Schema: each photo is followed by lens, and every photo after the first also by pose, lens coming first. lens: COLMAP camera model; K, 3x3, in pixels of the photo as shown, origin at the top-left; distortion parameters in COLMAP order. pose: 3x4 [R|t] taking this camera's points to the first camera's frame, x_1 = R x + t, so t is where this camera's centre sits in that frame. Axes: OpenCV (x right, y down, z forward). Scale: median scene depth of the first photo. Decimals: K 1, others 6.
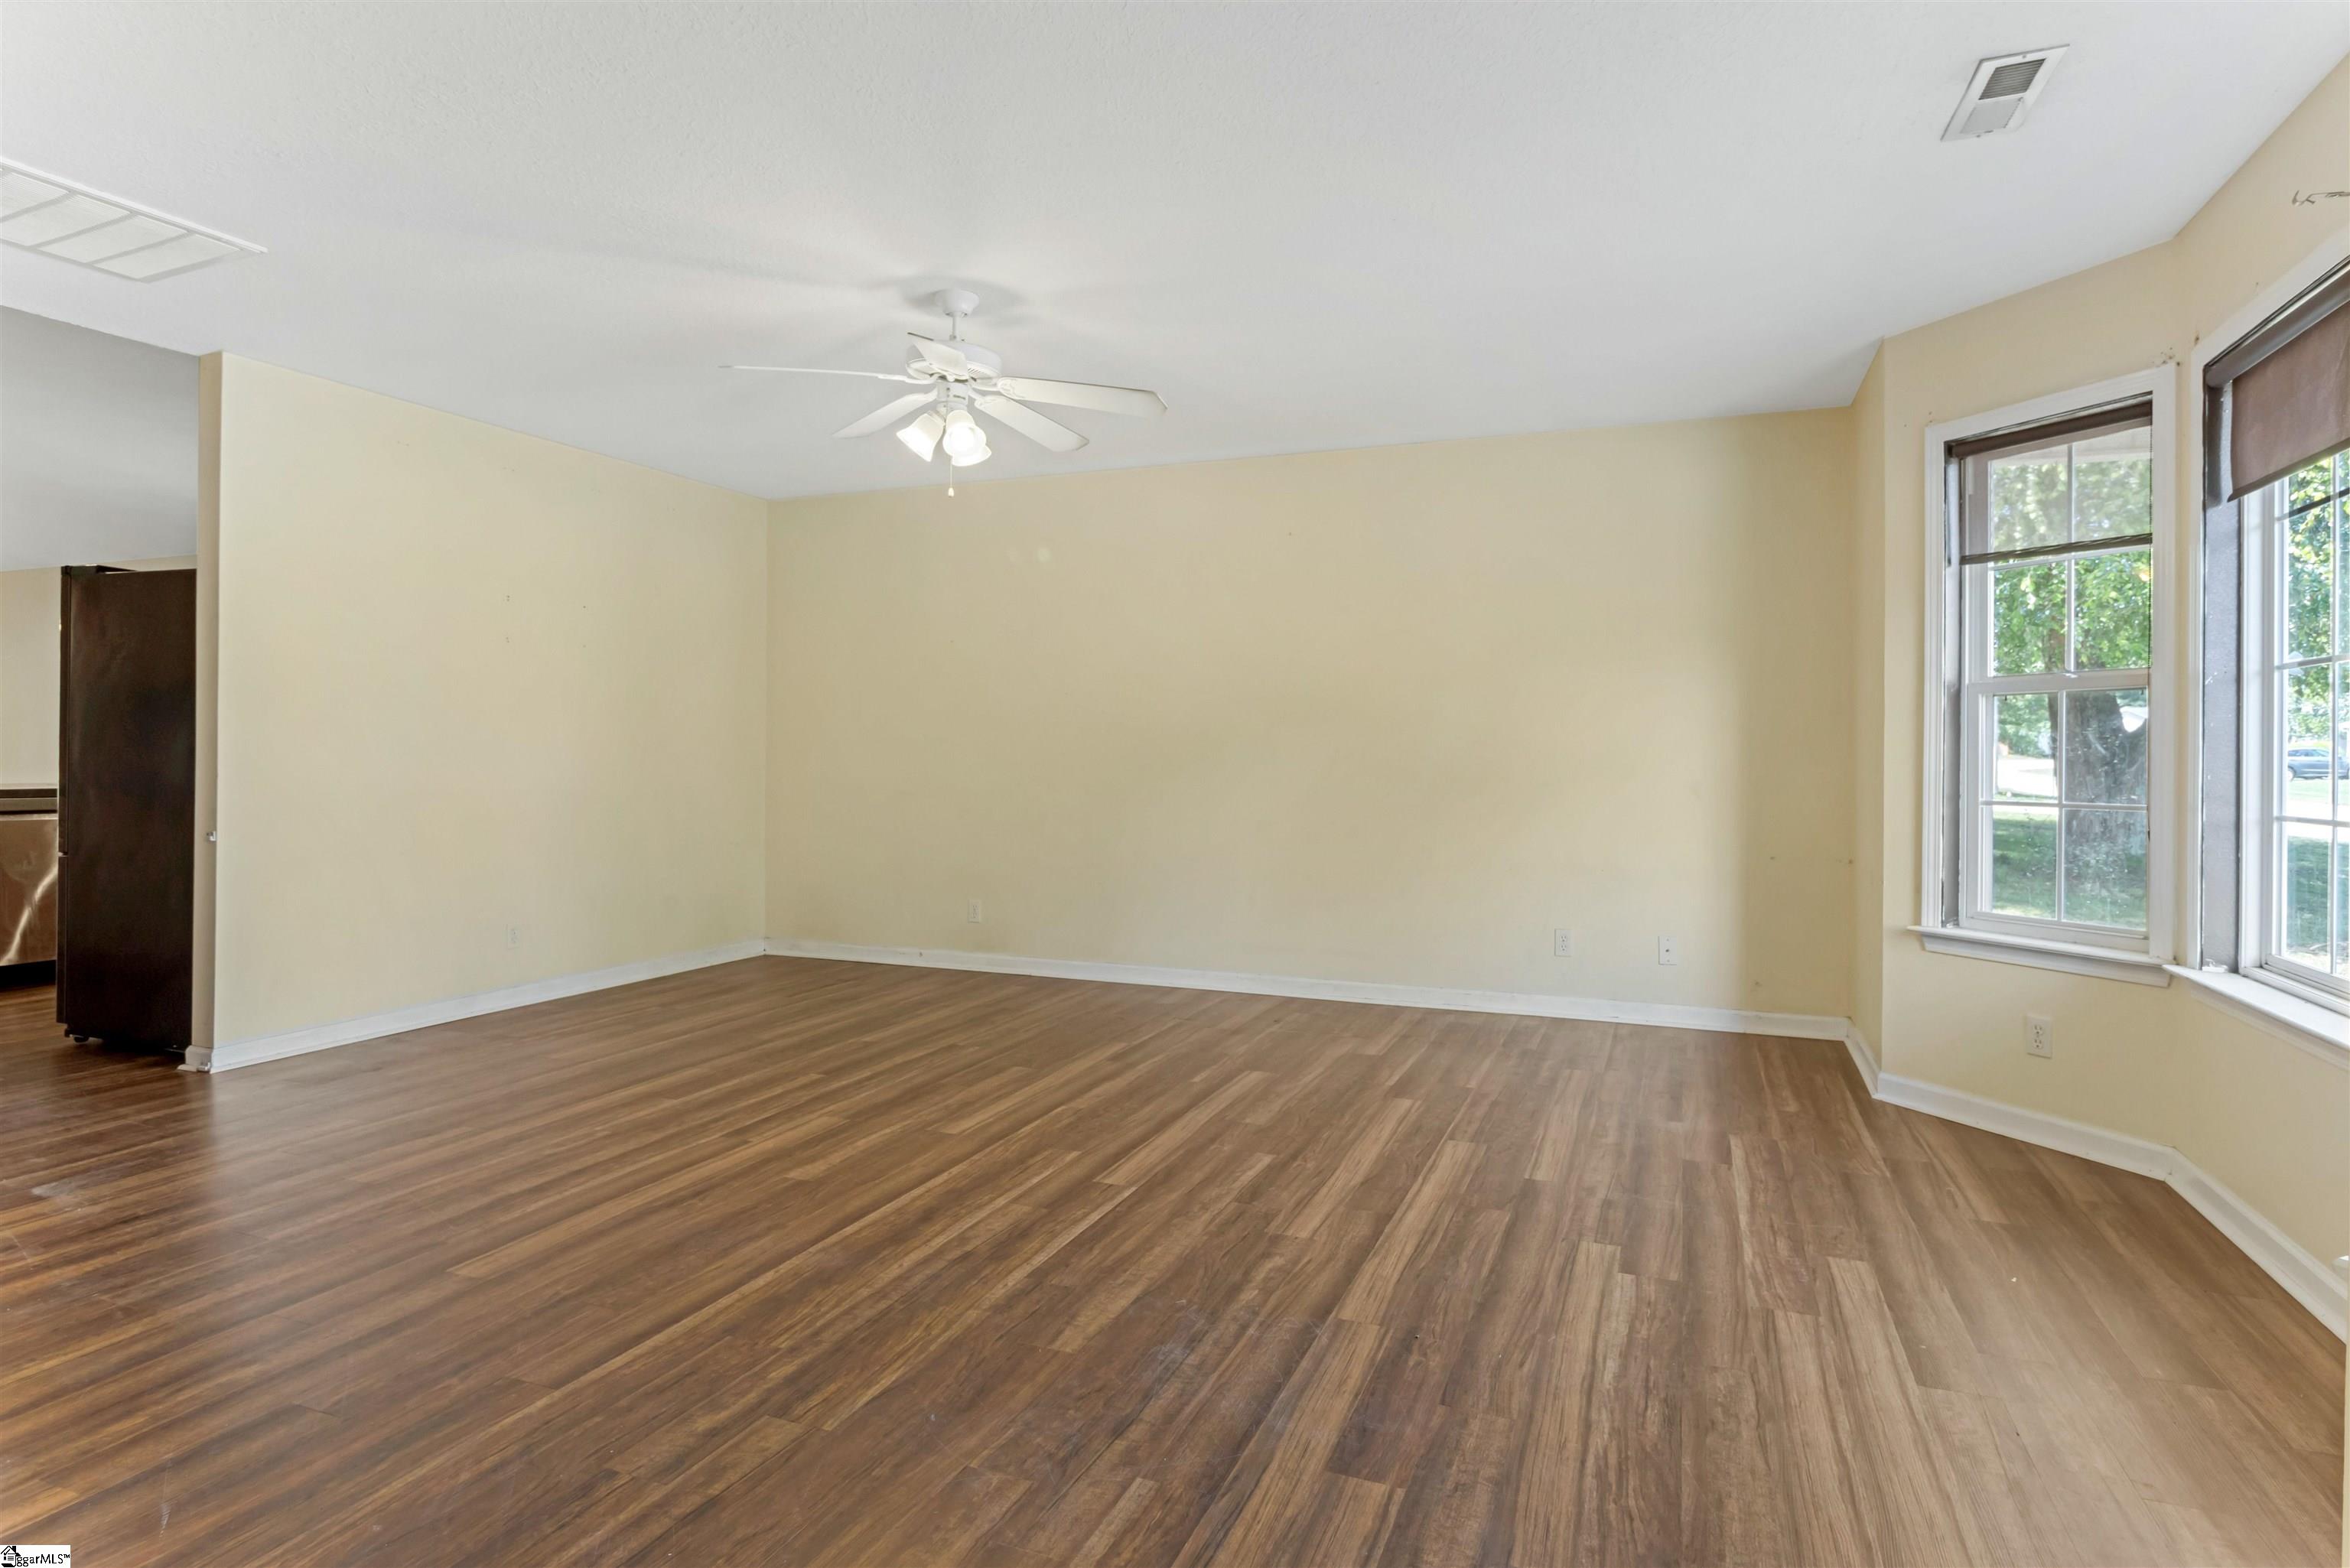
lens RADIAL K [[1254.3, 0, 1180.3], [0, 1254.3, 760.0], [0, 0, 1]] dist [-0.009080, 0.002370]
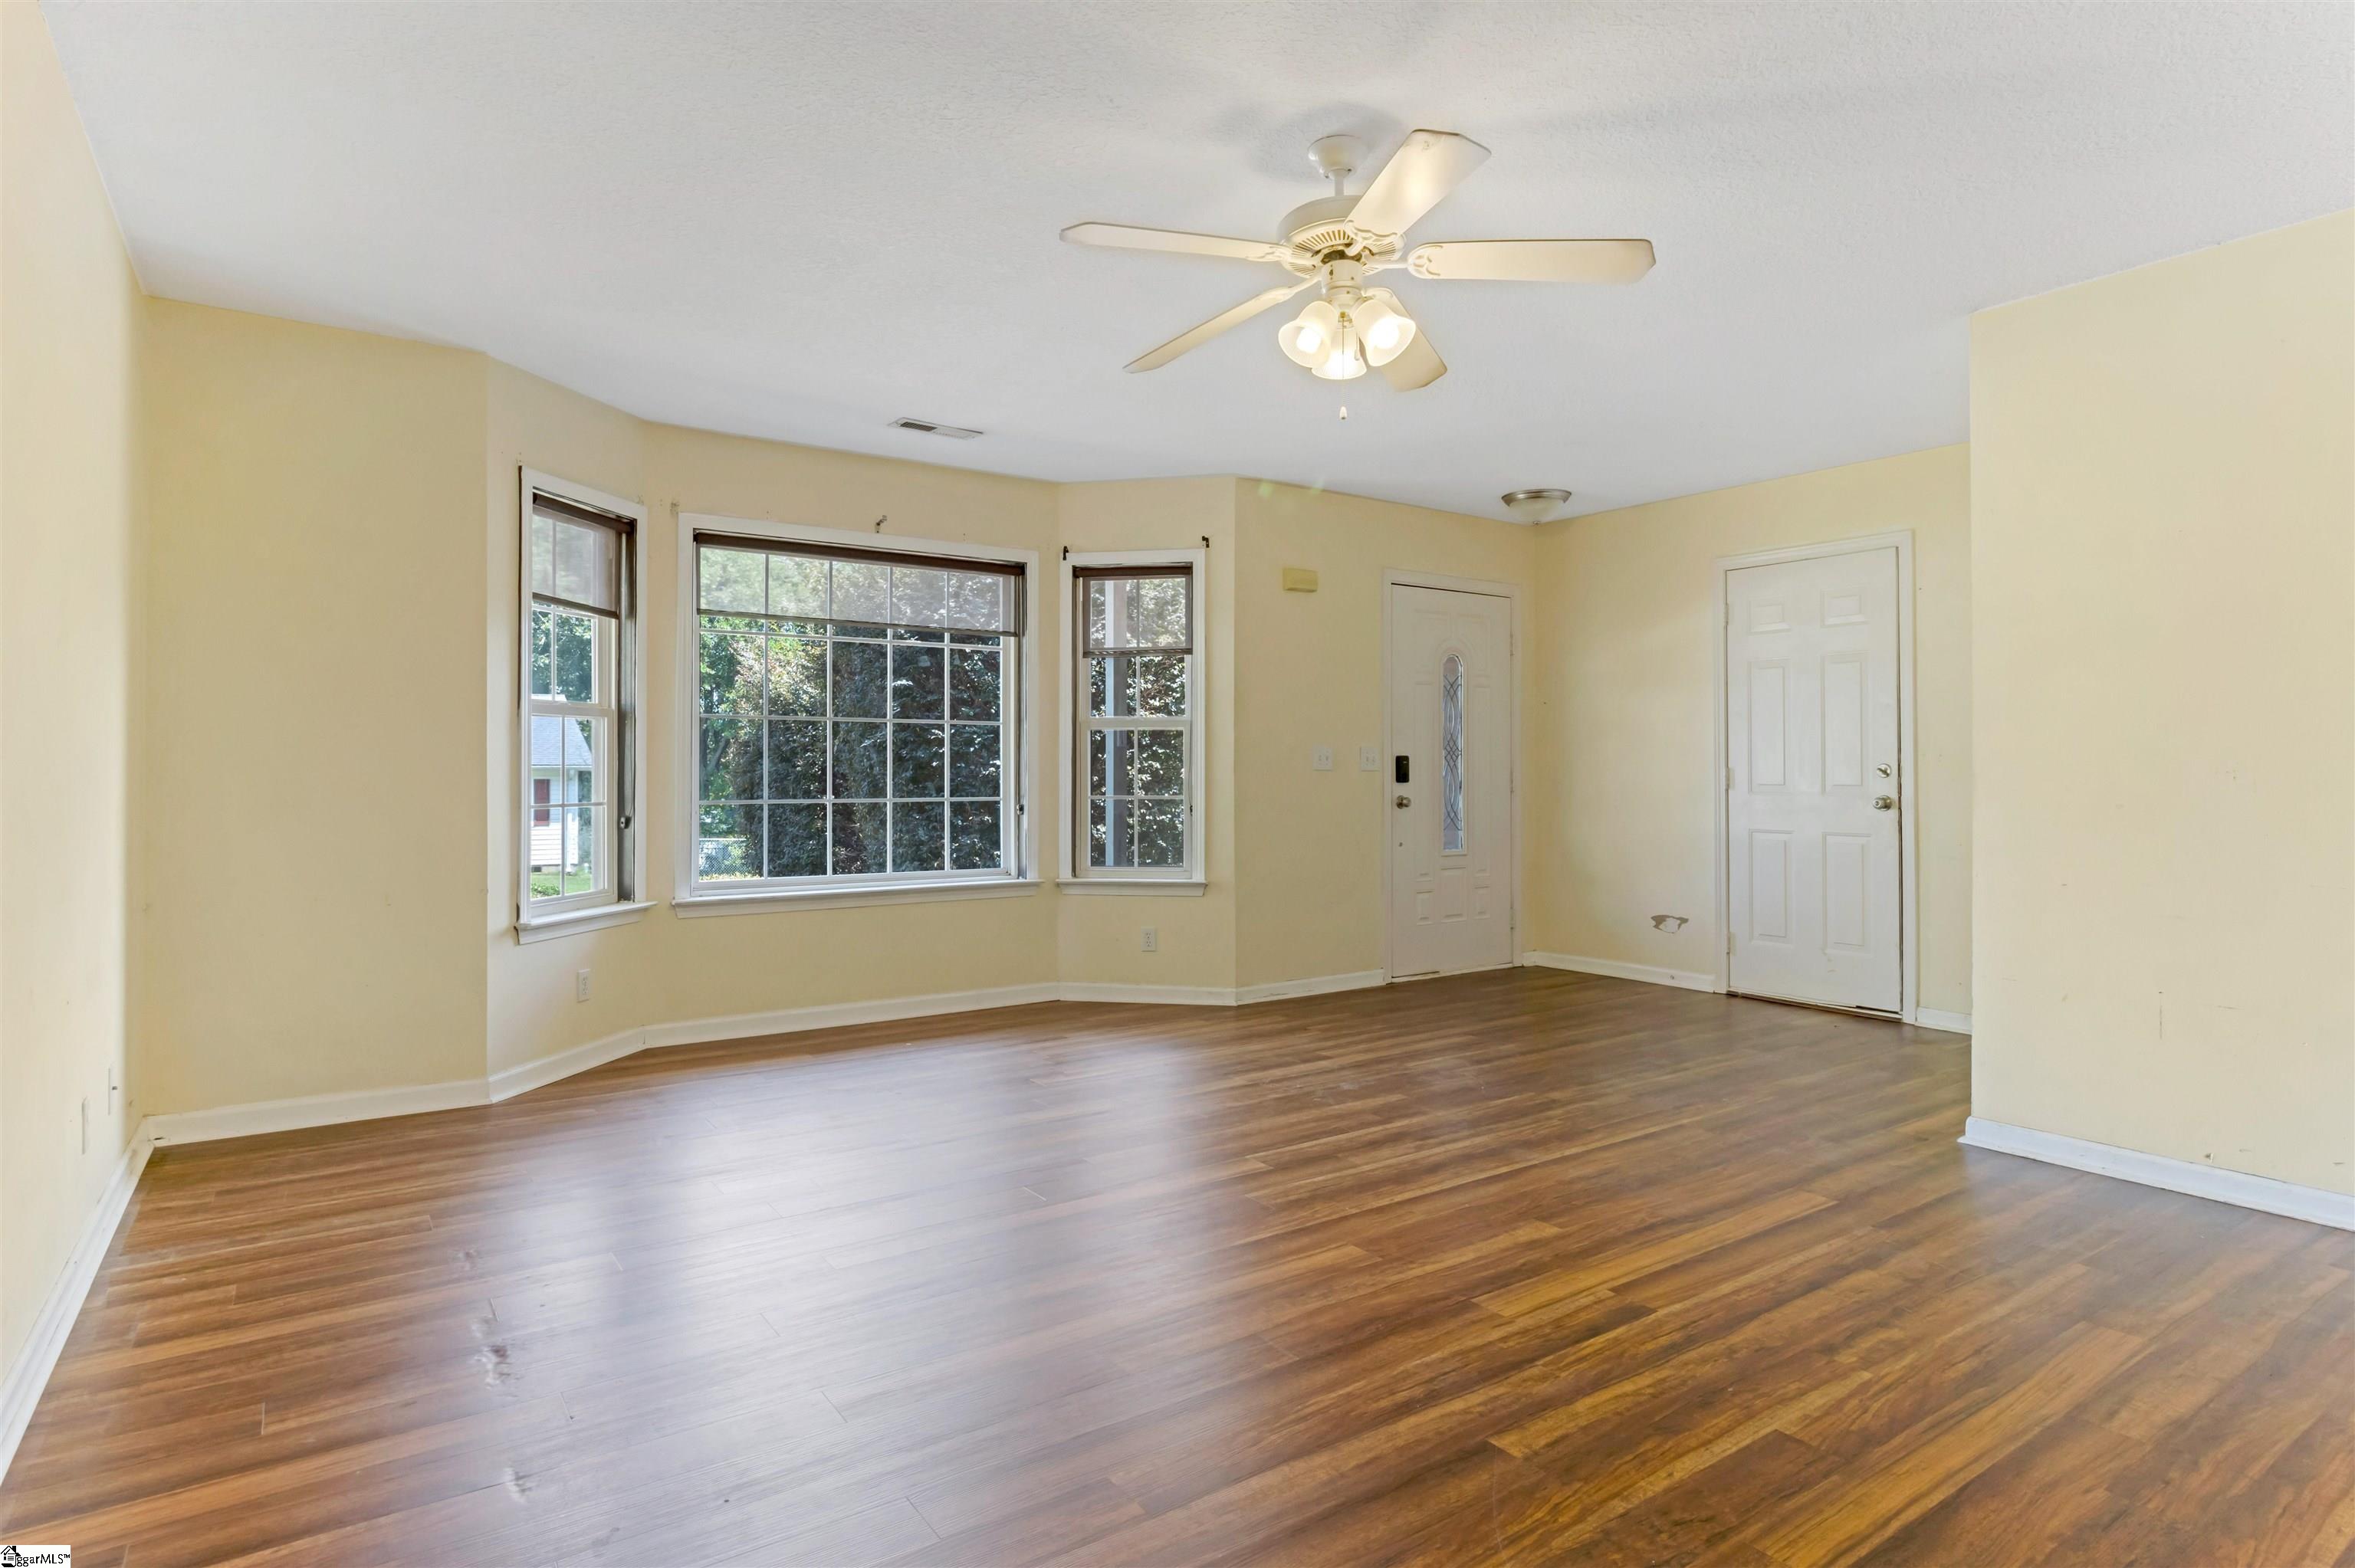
lens RADIAL K [[1256.8, 0, 1175.5], [0, 1256.8, 776.6], [0, 0, 1]] dist [-0.009080, 0.002370]
pose [[-0.834731, -0.008479, 0.550592, -0.702605], [-0.002785, 0.999934, 0.011177, -0.013198], [-0.550651, 0.007797, -0.834699, 2.313388]]
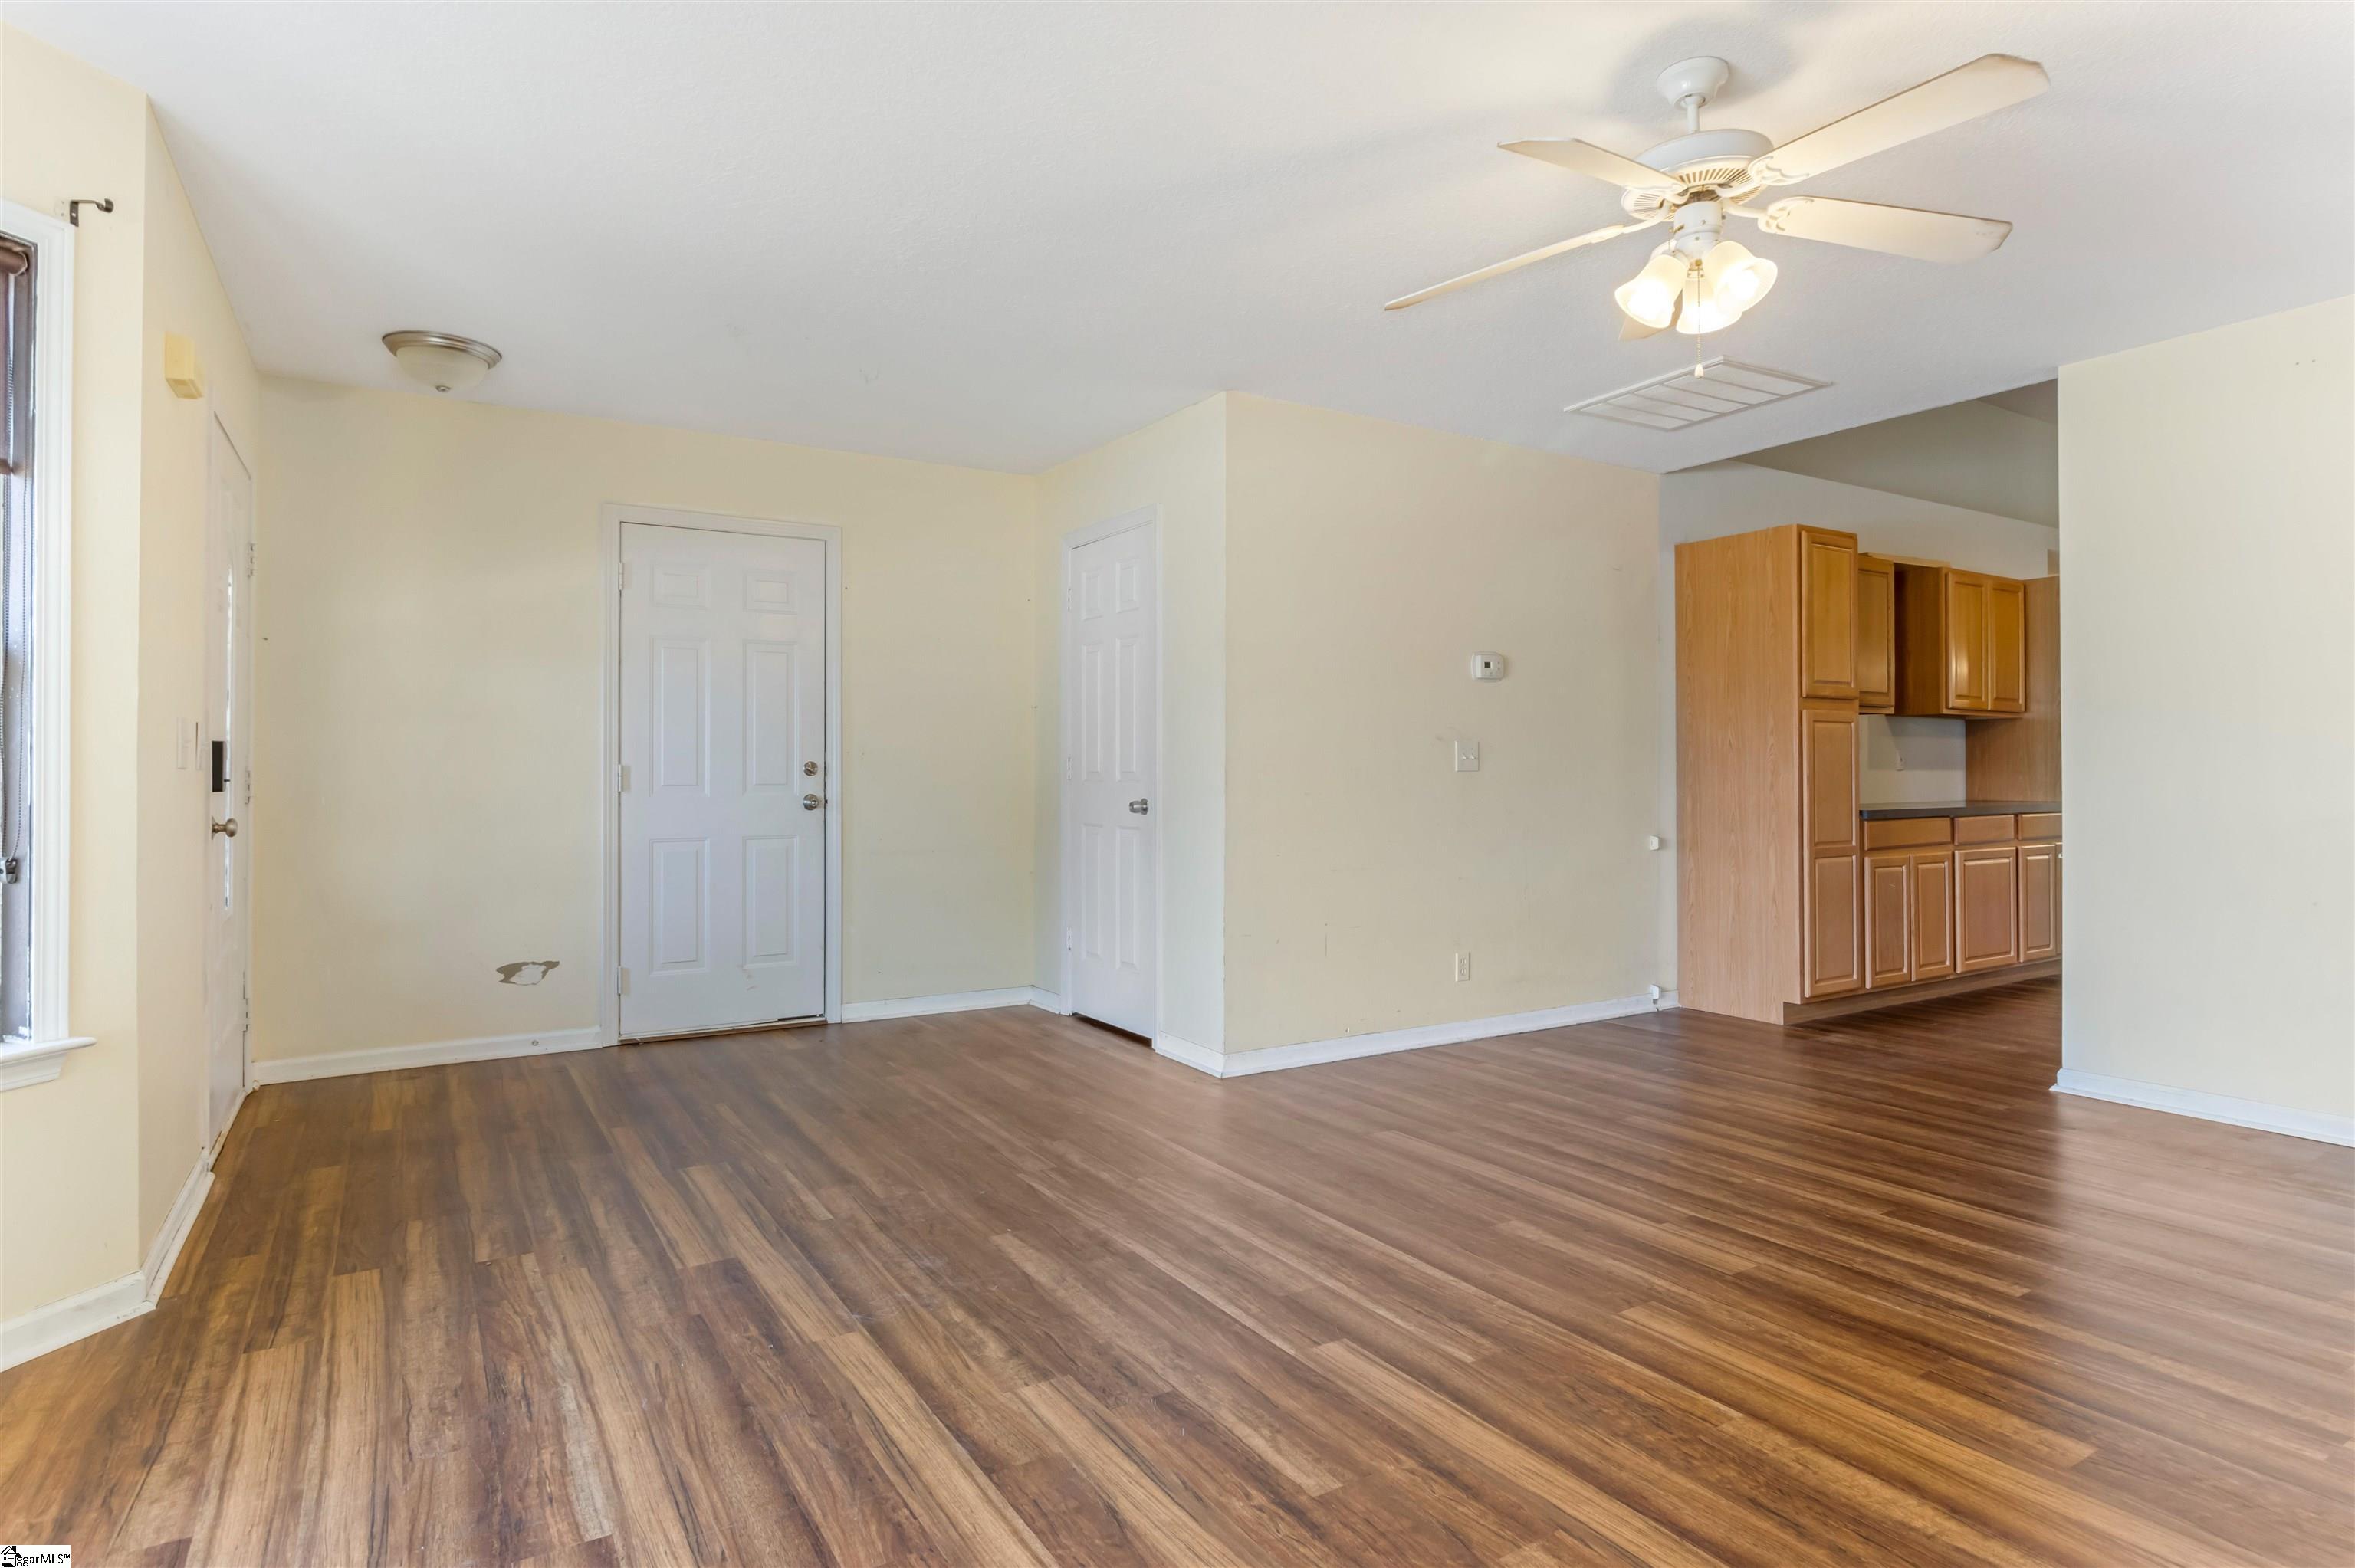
lens RADIAL K [[1256.8, 0, 1191.4], [0, 1256.8, 781.3], [0, 0, 1]] dist [-0.009080, 0.002370]
pose [[-0.587272, 0.002894, -0.809385, 0.701946], [-0.005758, 0.999953, 0.007754, -0.002193], [0.809370, 0.009214, -0.587227, 1.624616]]
